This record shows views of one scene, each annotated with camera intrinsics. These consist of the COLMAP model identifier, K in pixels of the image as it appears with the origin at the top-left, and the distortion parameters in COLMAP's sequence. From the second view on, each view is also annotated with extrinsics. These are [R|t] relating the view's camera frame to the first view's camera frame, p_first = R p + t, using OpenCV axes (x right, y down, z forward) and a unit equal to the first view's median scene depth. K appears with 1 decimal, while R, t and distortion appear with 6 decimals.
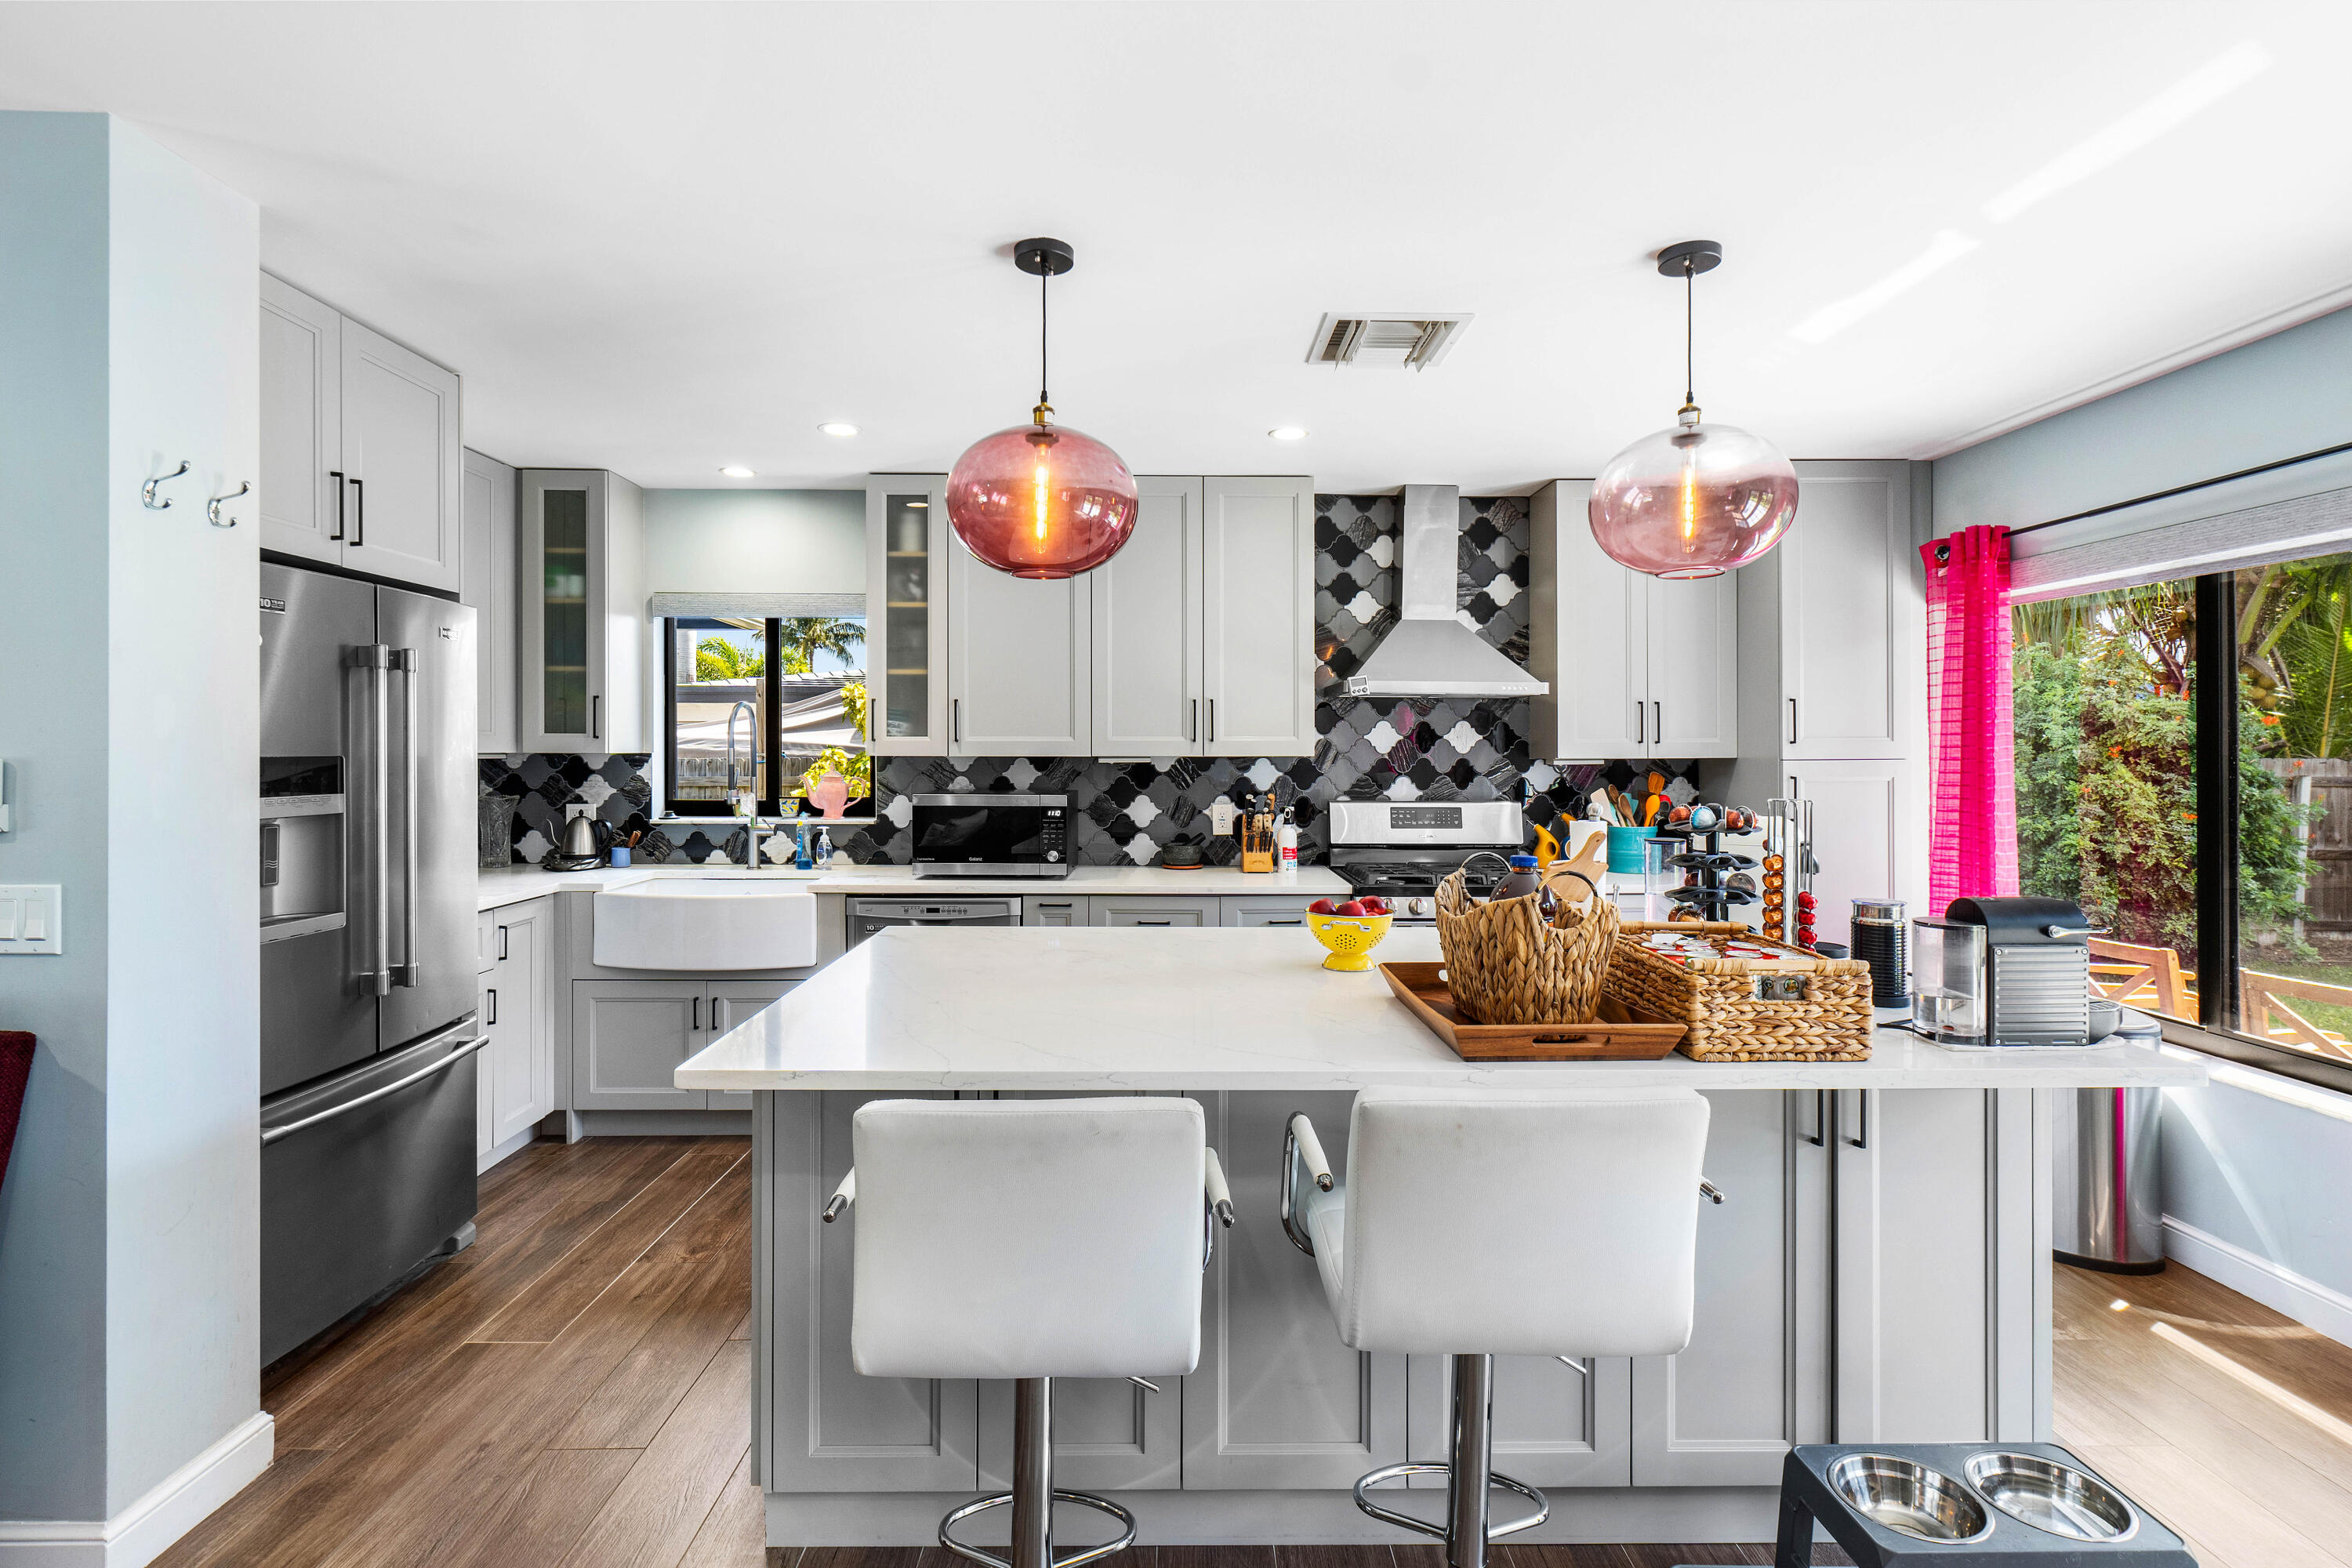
lens RADIAL K [[1131.1, 0, 1166.2], [0, 1131.1, 744.9], [0, 0, 1]] dist [-0.000898, -0.000385]
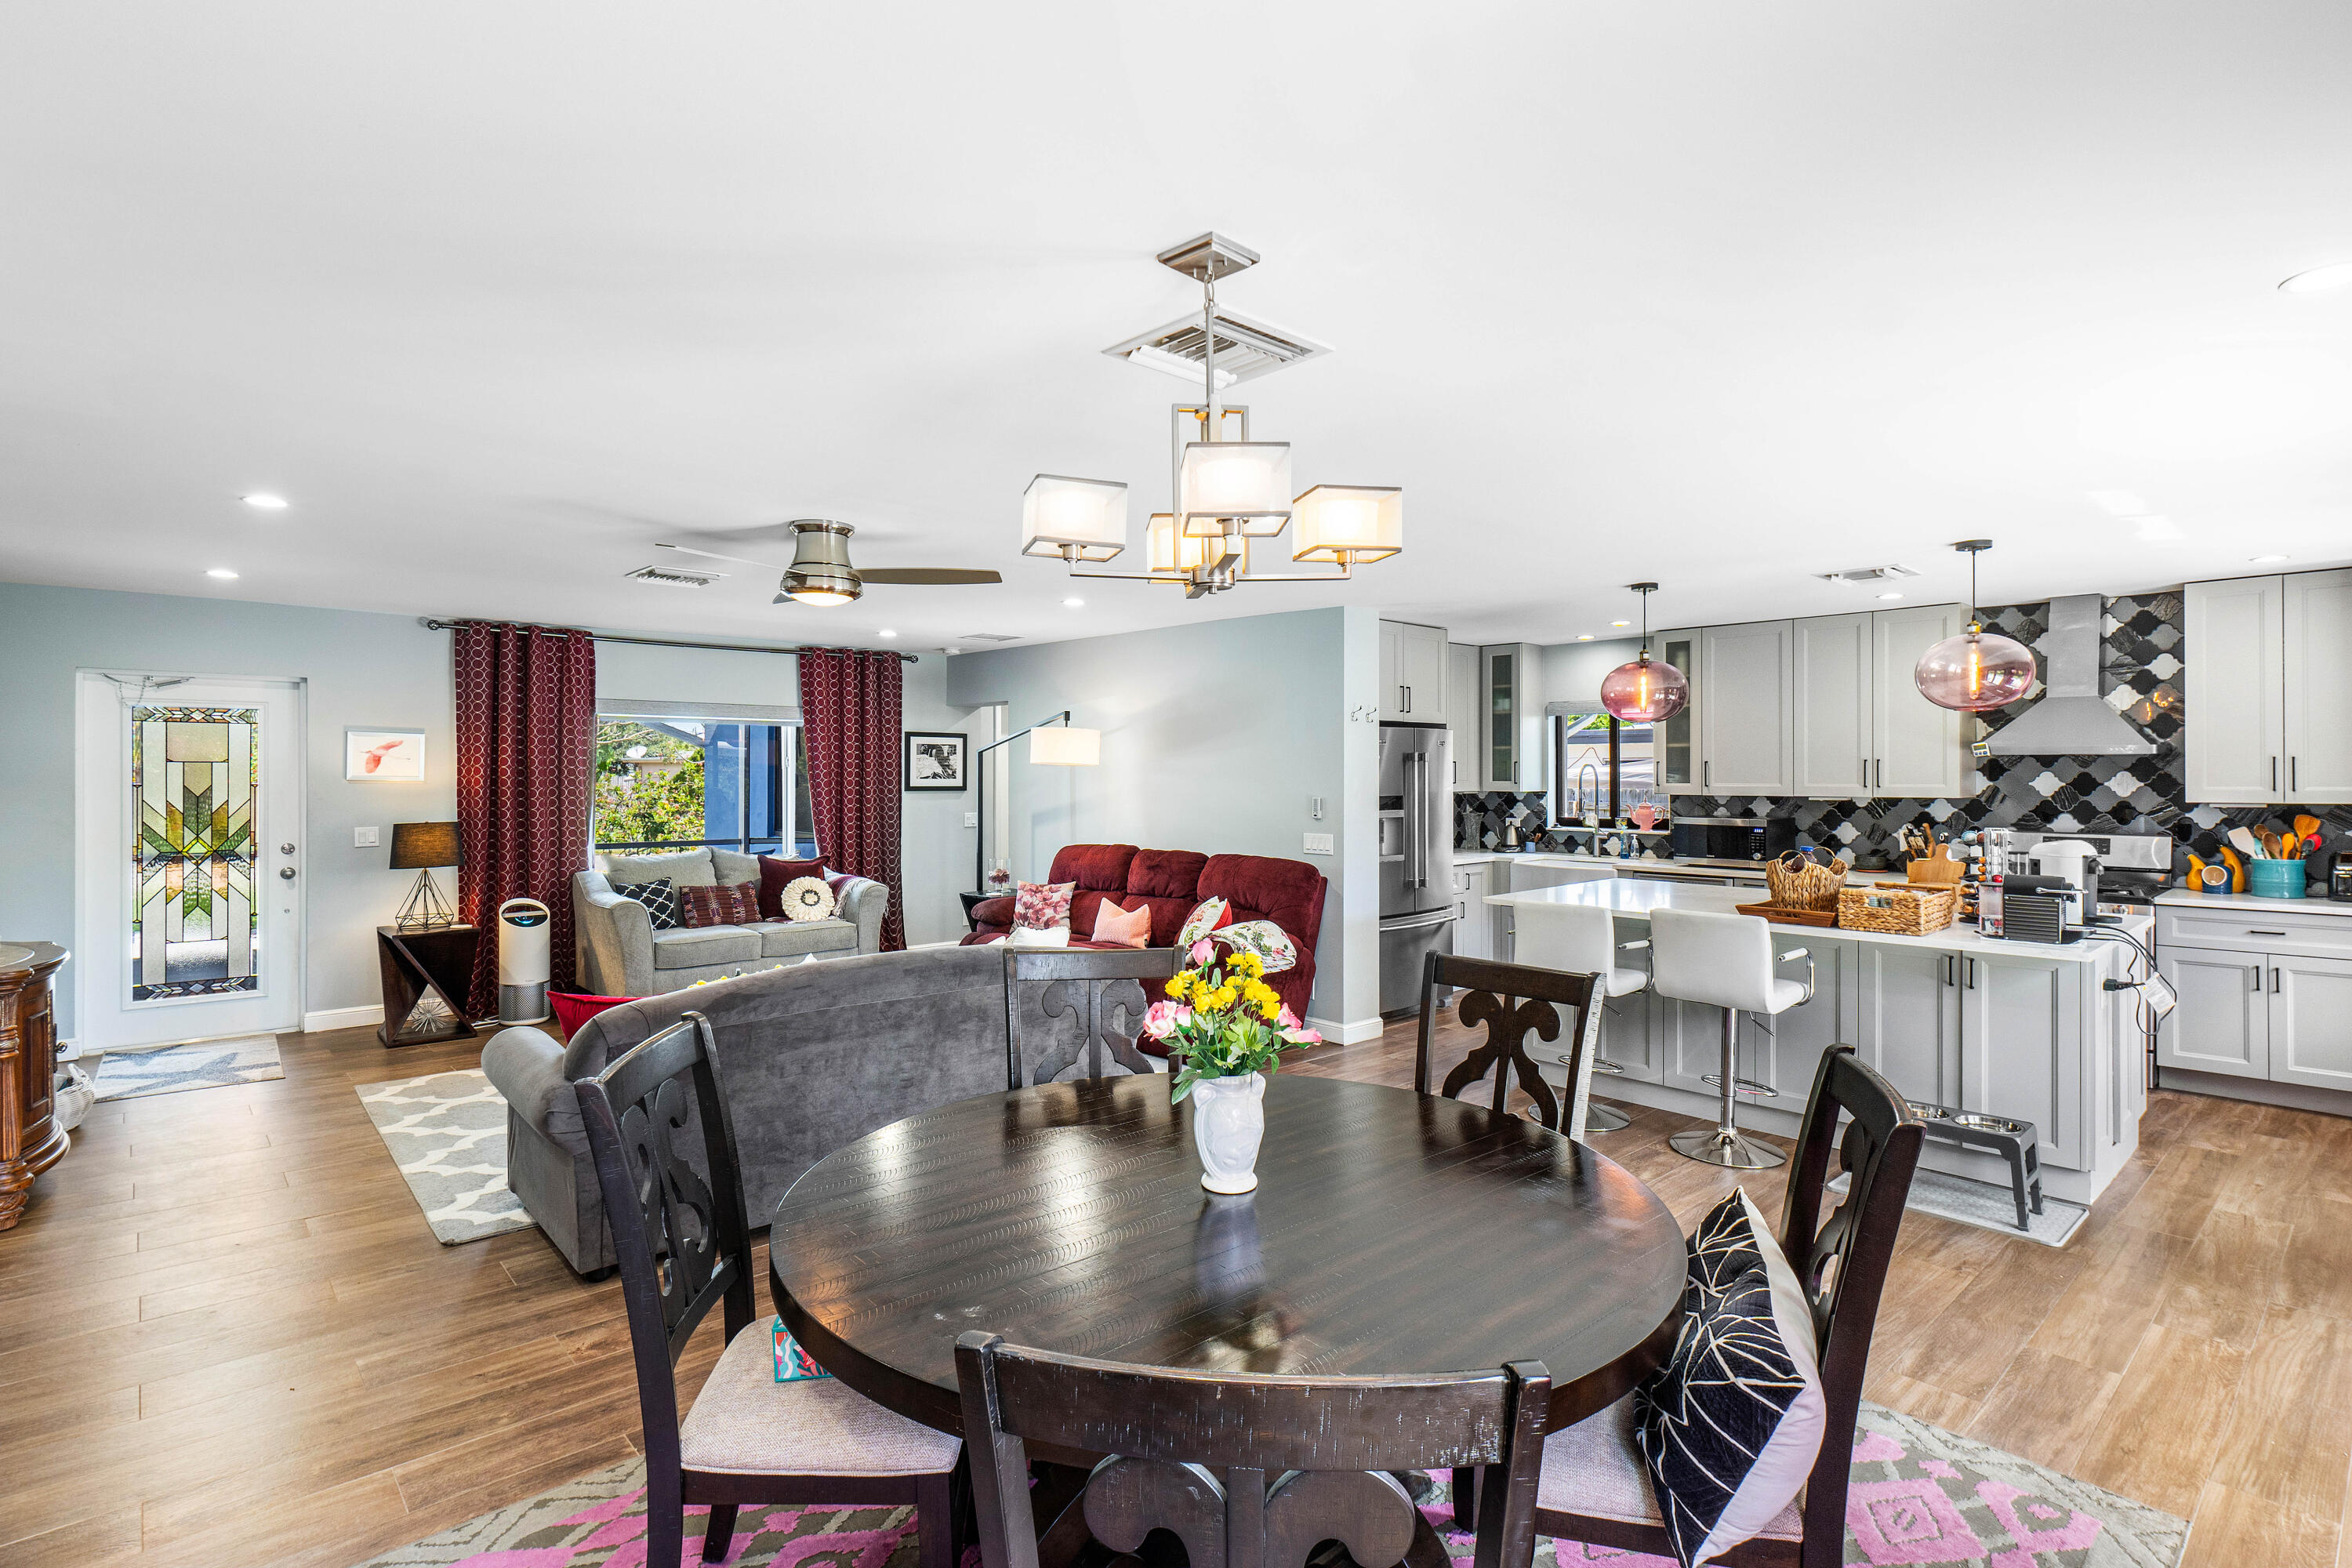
lens RADIAL K [[1137.2, 0, 1191.9], [0, 1137.2, 779.4], [0, 0, 1]] dist [0.000840, -0.000002]
pose [[0.675369, 0.001177, -0.737479, 0.531751], [0.005764, 0.999960, 0.006874, -0.029036], [0.737458, -0.008894, 0.675335, -0.686970]]
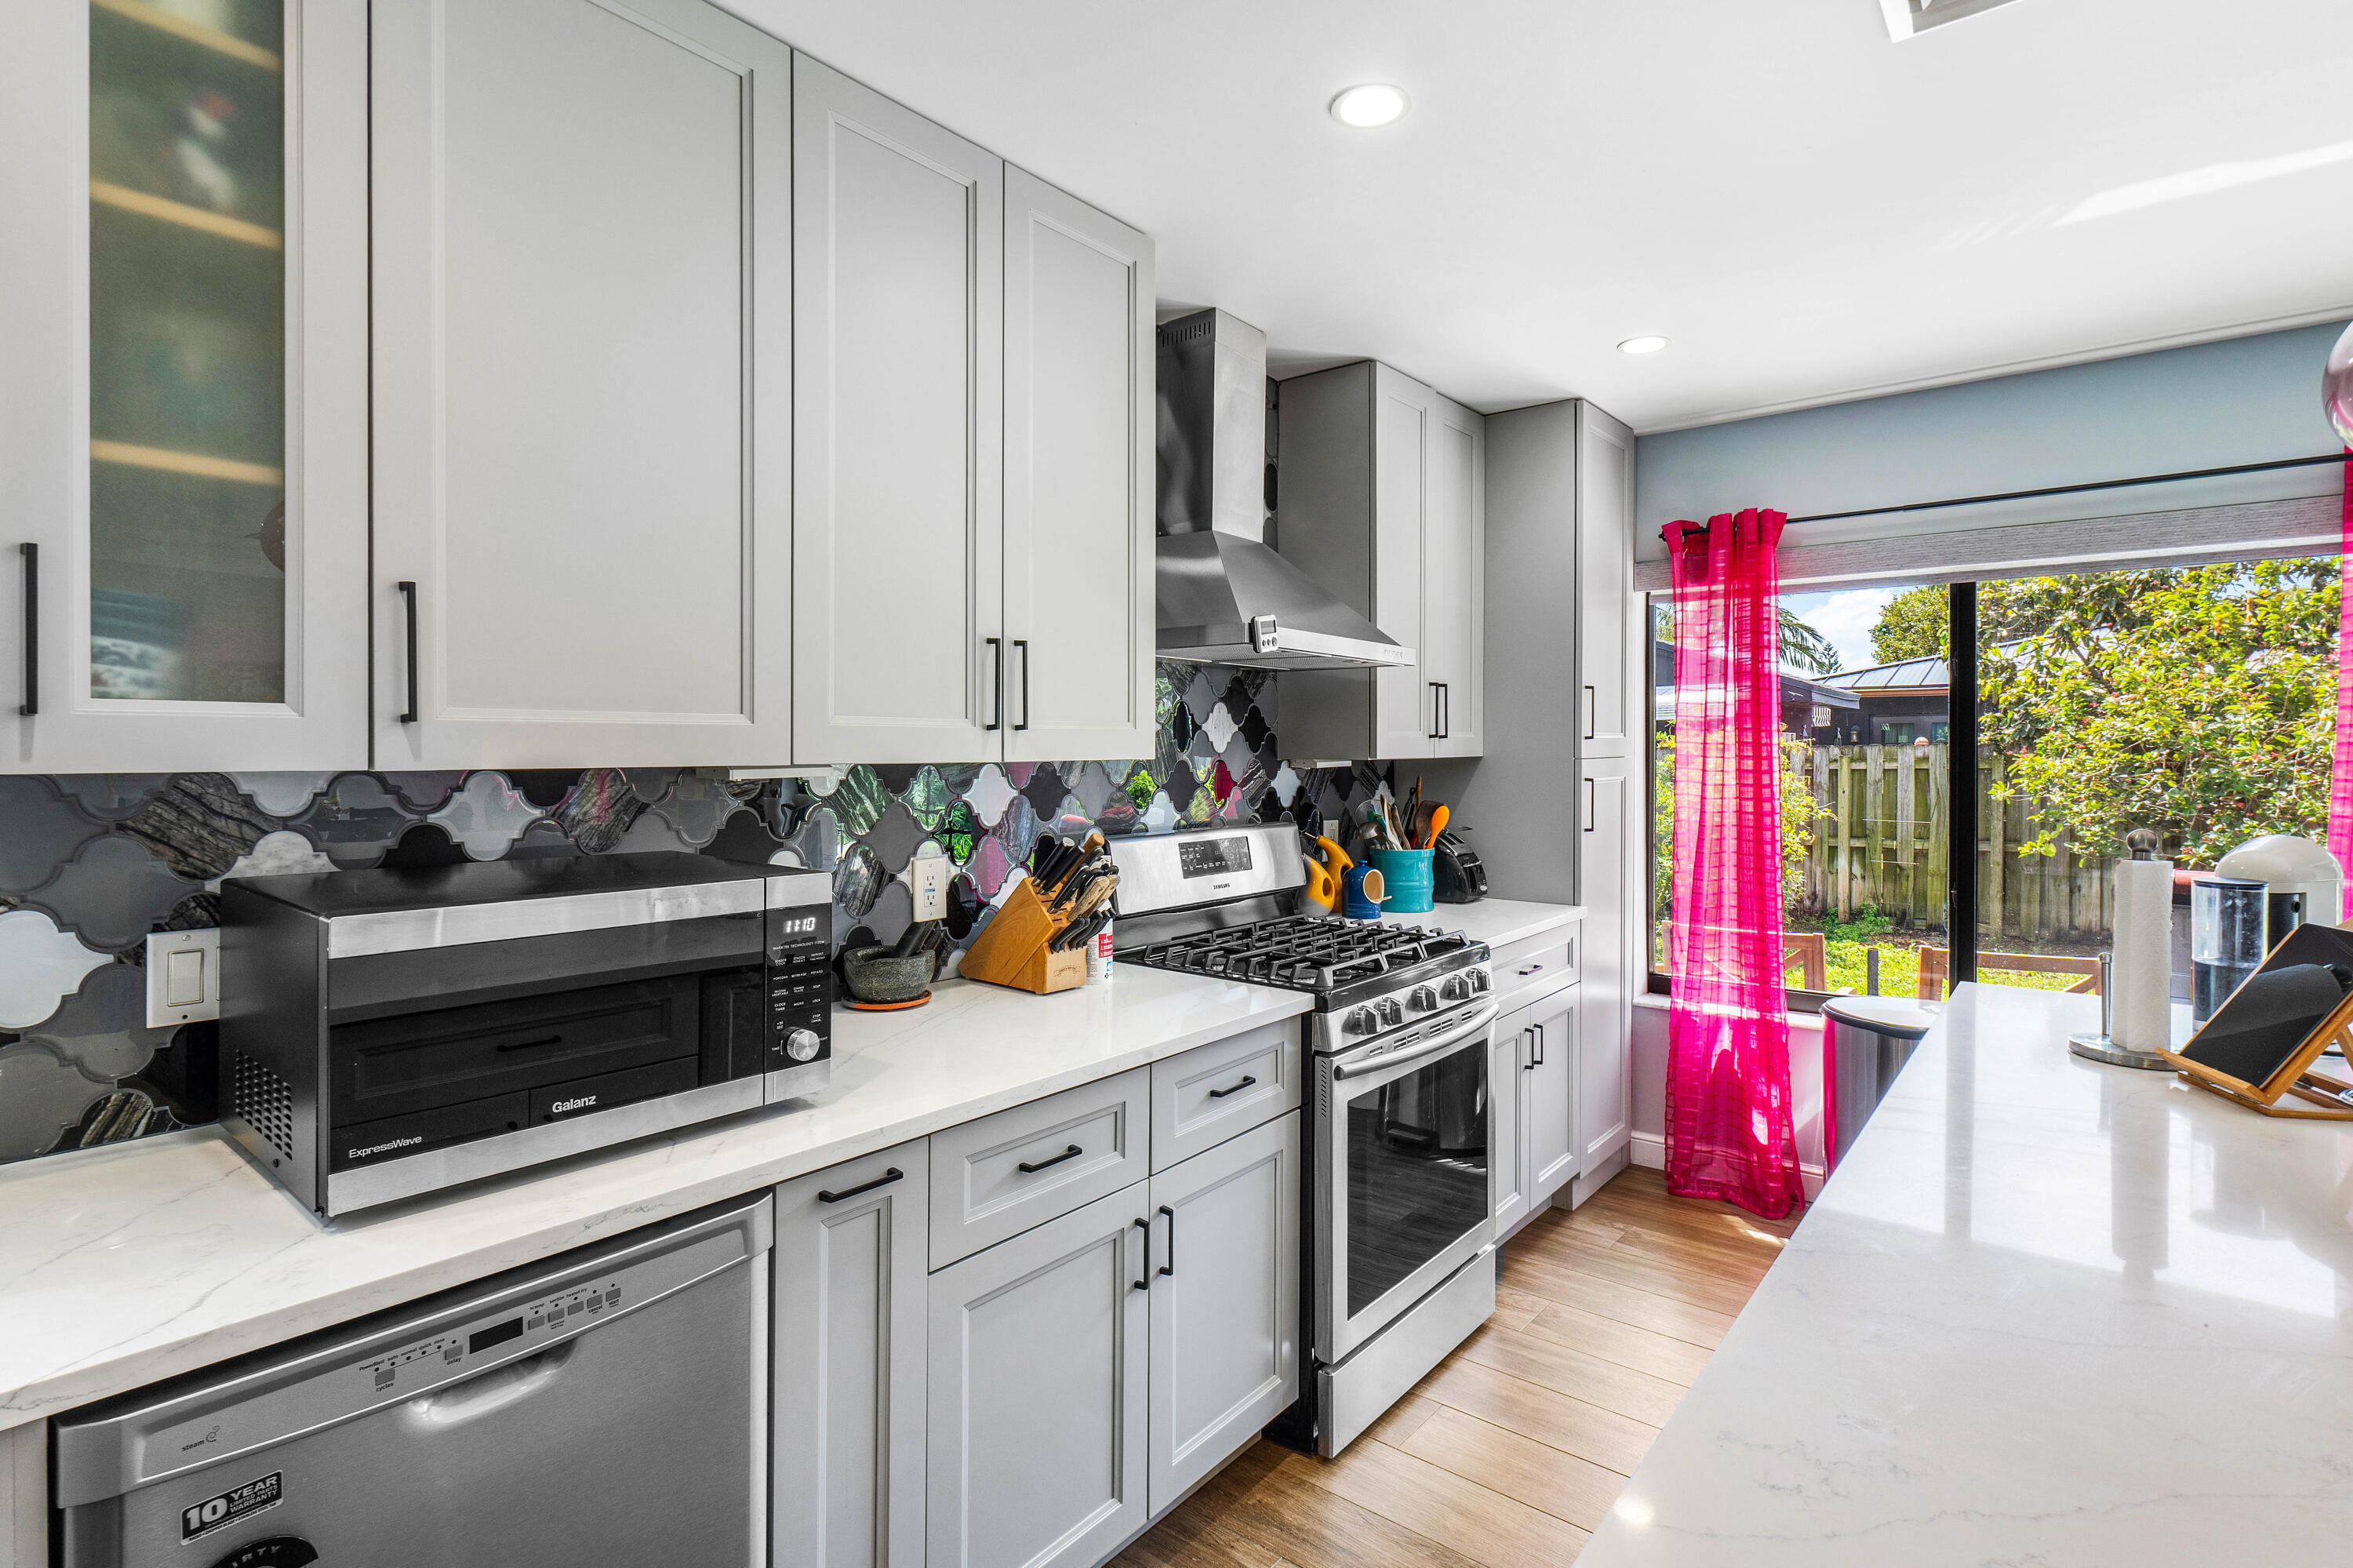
lens RADIAL K [[1167.7, 0, 1168.3], [0, 1167.7, 752.1], [0, 0, 1]] dist [0.001891, 0.000657]
pose [[0.643512, -0.004639, 0.765422, -0.288003], [-0.003018, 0.999958, 0.008598, 0.001605], [-0.765430, -0.007843, 0.643472, 0.628836]]
